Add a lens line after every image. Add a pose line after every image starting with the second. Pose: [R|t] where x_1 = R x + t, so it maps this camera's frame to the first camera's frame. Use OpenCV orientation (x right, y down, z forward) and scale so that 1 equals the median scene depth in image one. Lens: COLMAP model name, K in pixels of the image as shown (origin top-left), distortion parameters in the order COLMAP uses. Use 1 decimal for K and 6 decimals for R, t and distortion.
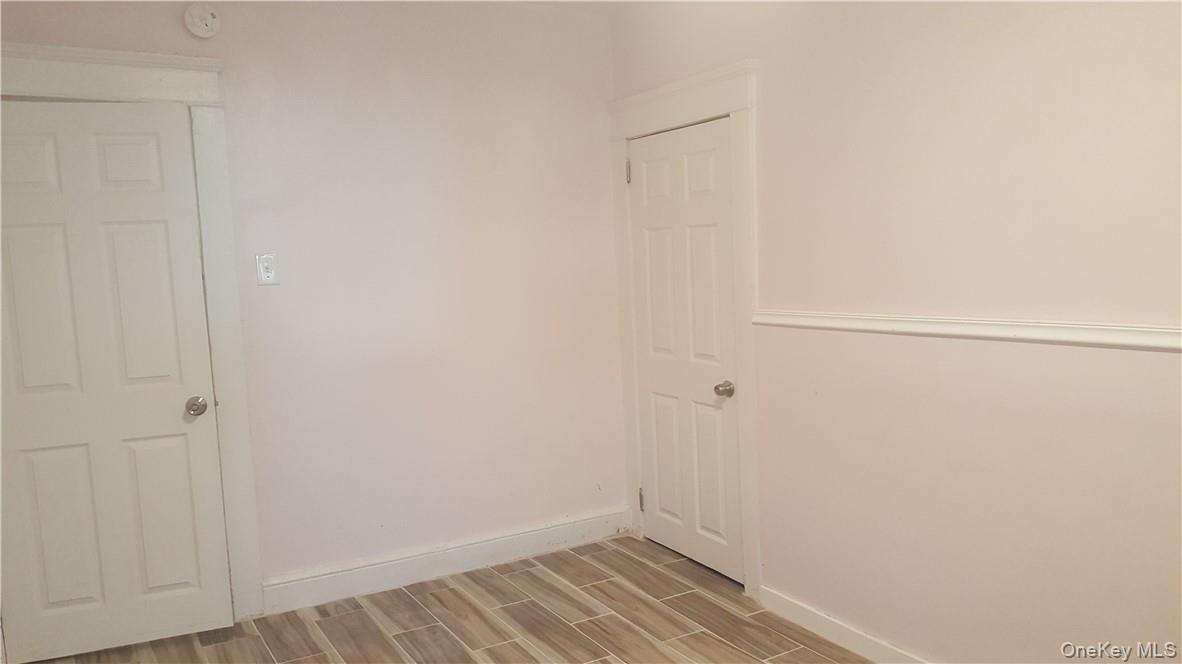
lens RADIAL K [[861.2, 0, 591.0], [0, 861.2, 332.0], [0, 0, 1]] dist [0.073017, -0.102229]
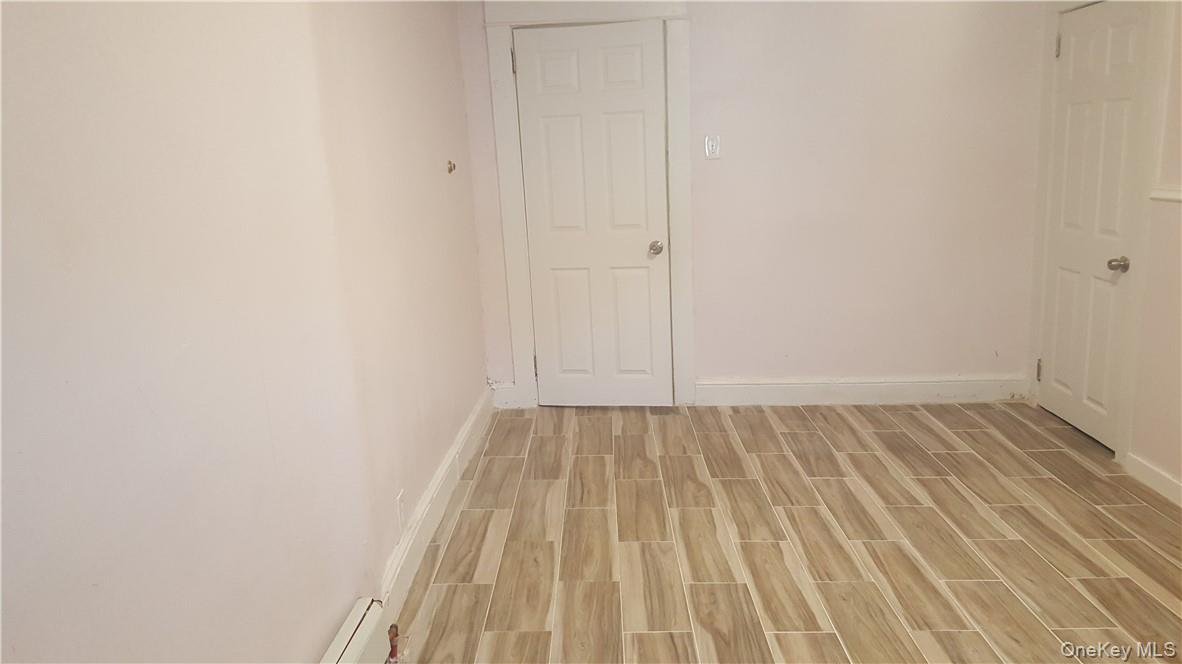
lens RADIAL K [[861.2, 0, 591.0], [0, 861.2, 332.0], [0, 0, 1]] dist [0.073017, -0.102229]
pose [[0.846040, 0.110586, -0.521524, 0.175298], [-0.040539, 0.988762, 0.143898, 0.022779], [0.531577, -0.100601, 0.841015, -0.207736]]
